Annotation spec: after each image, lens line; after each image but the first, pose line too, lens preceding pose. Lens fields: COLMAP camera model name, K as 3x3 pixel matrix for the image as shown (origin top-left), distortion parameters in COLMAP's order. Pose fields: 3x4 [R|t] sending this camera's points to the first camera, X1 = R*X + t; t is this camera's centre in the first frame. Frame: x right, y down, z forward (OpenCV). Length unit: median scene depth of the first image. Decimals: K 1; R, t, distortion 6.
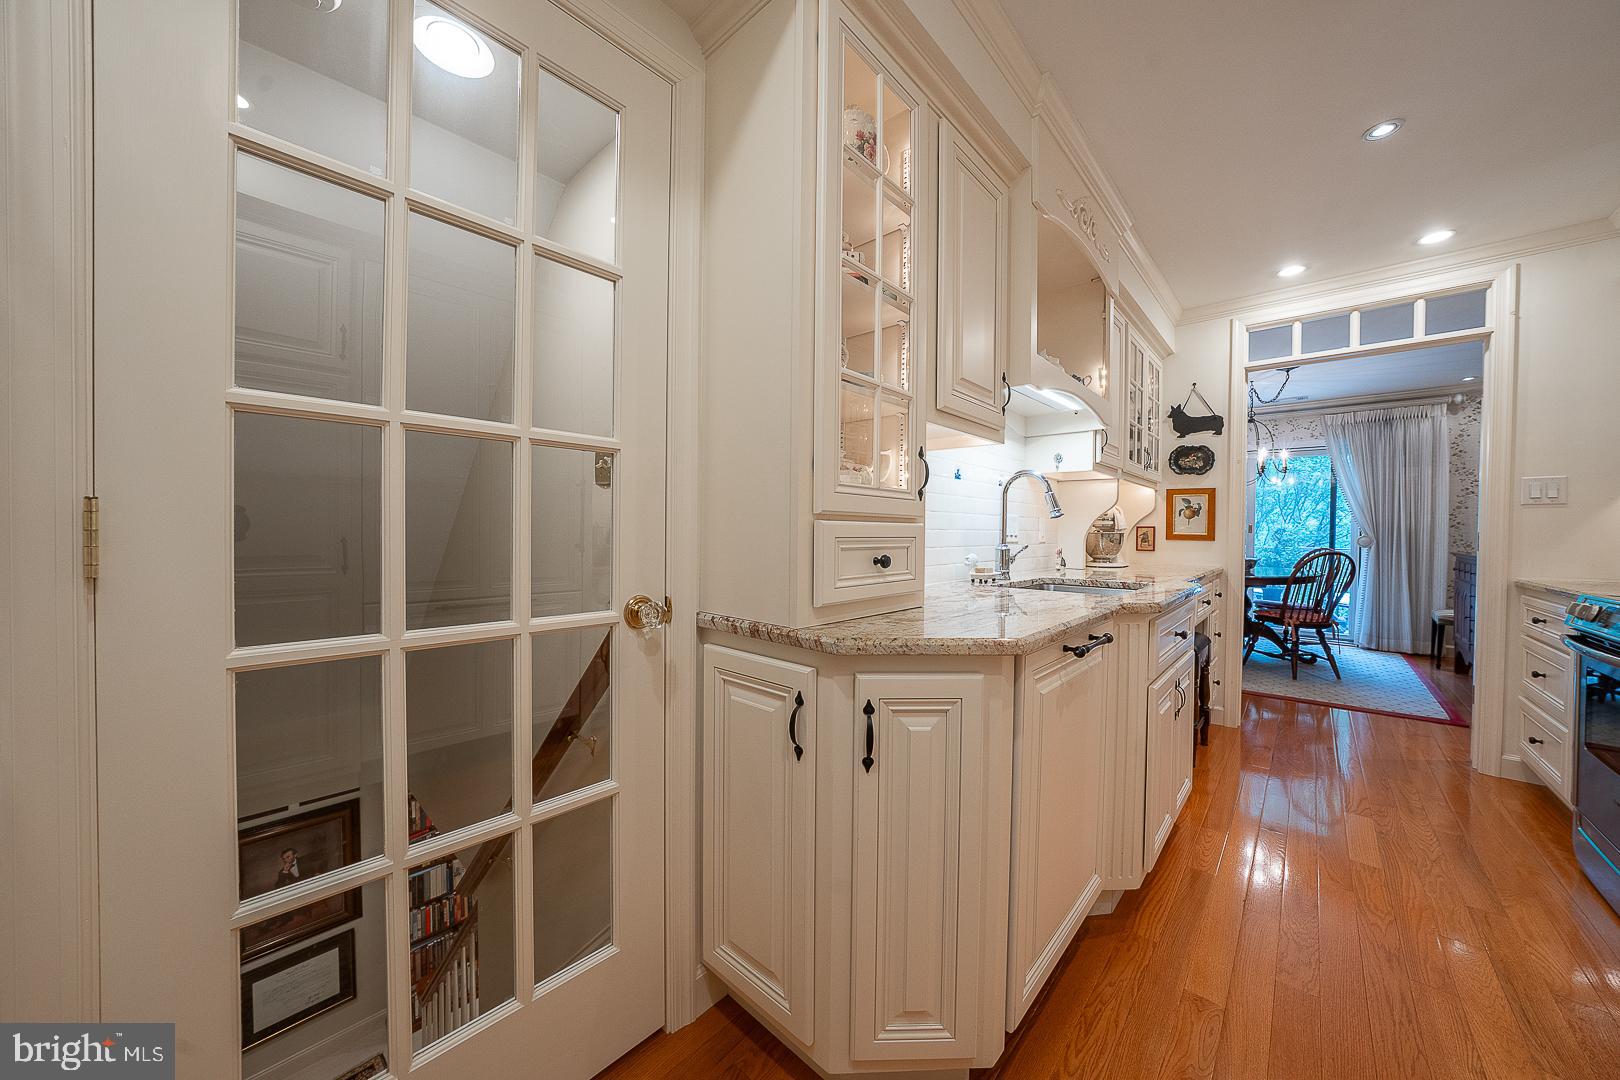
lens RADIAL K [[551.3, 0, 815.2], [0, 551.3, 537.7], [0, 0, 1]] dist [-0.012924, 0.000230]
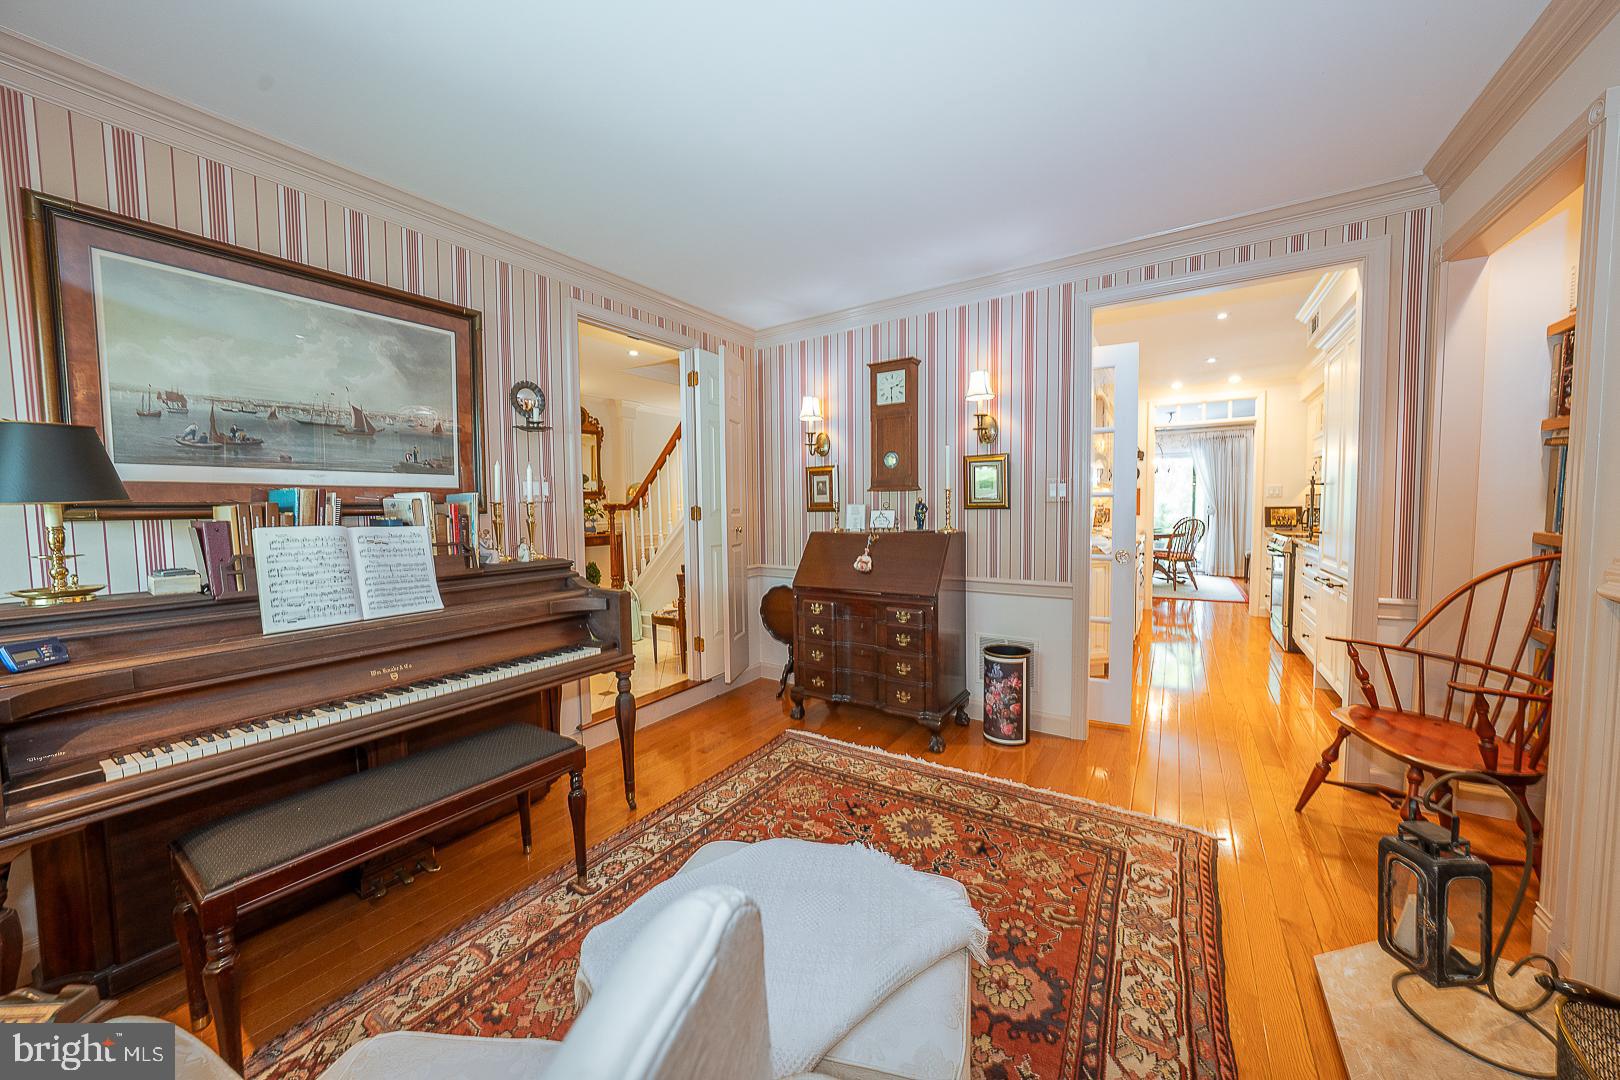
lens RADIAL K [[551.3, 0, 819.4], [0, 551.3, 536.9], [0, 0, 1]] dist [-0.012924, 0.000230]
pose [[0.986806, -0.030093, 0.159084, -0.674178], [0.024308, 0.998975, 0.038187, -0.015598], [-0.160070, -0.033816, 0.986526, -0.709787]]
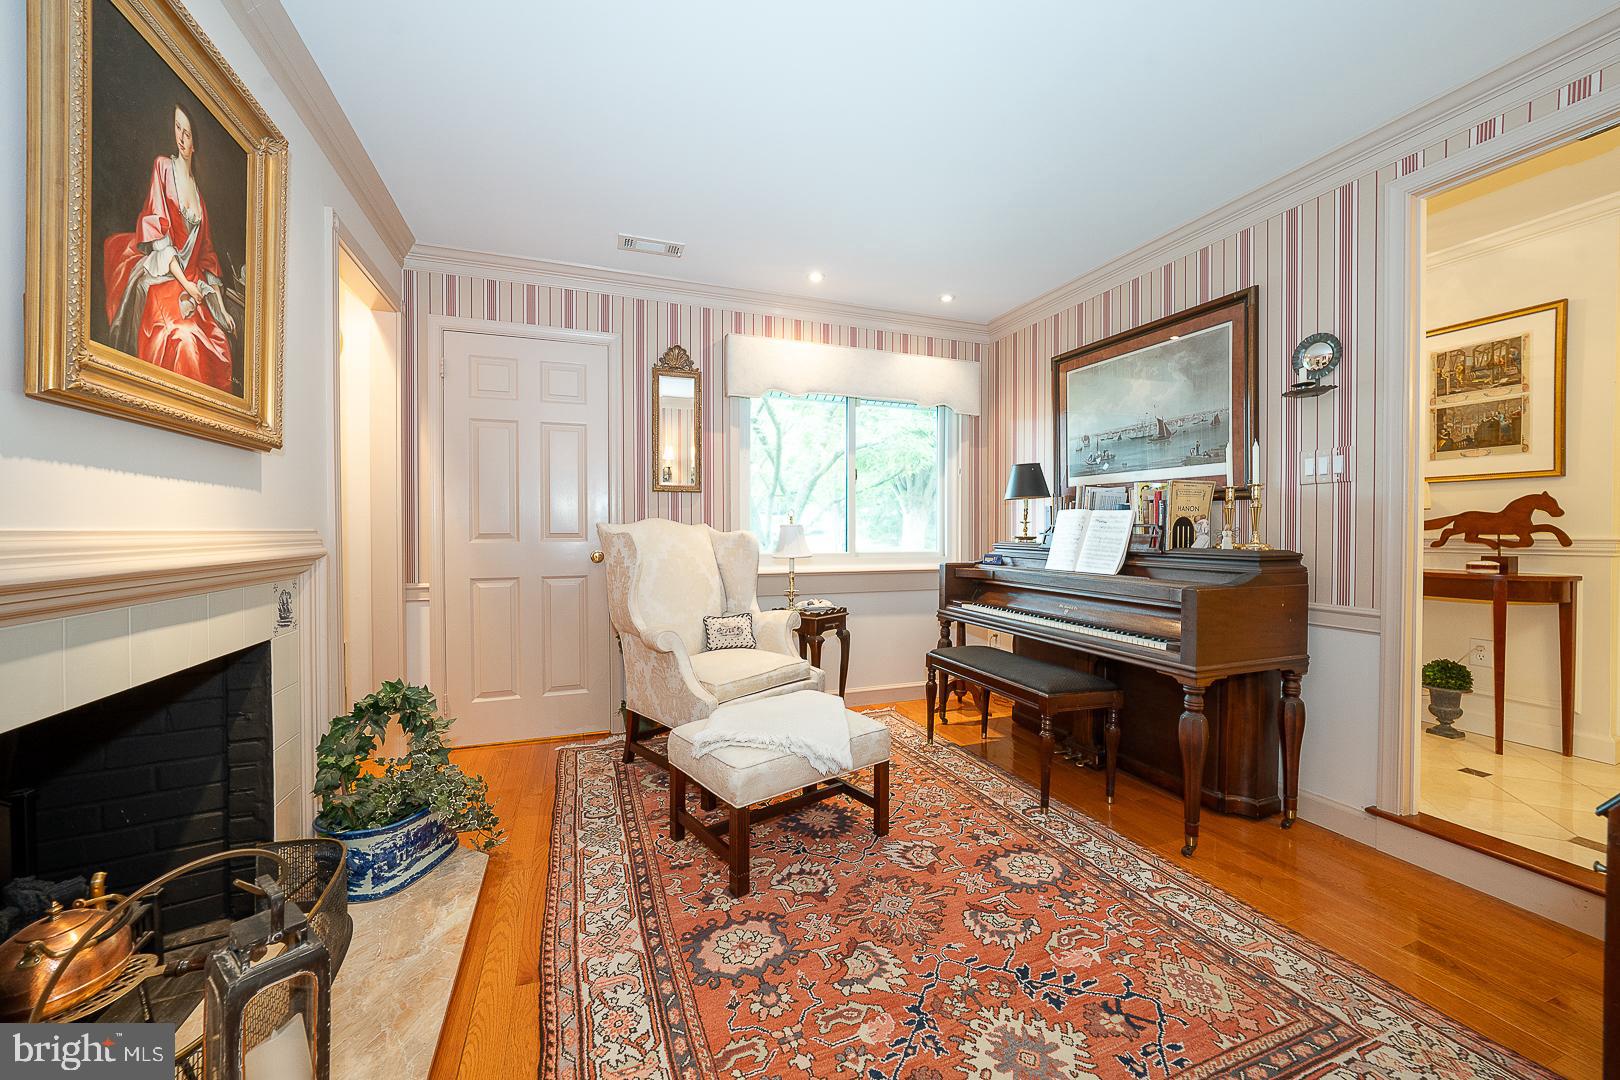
lens RADIAL K [[621.6, 0, 809.9], [0, 621.6, 532.3], [0, 0, 1]] dist [-0.008929, 0.000314]
pose [[-0.458712, -0.005676, -0.888567, 0.987712], [-0.021055, 0.999768, 0.004483, 0.082459], [0.888335, 0.020765, -0.458726, 1.054065]]
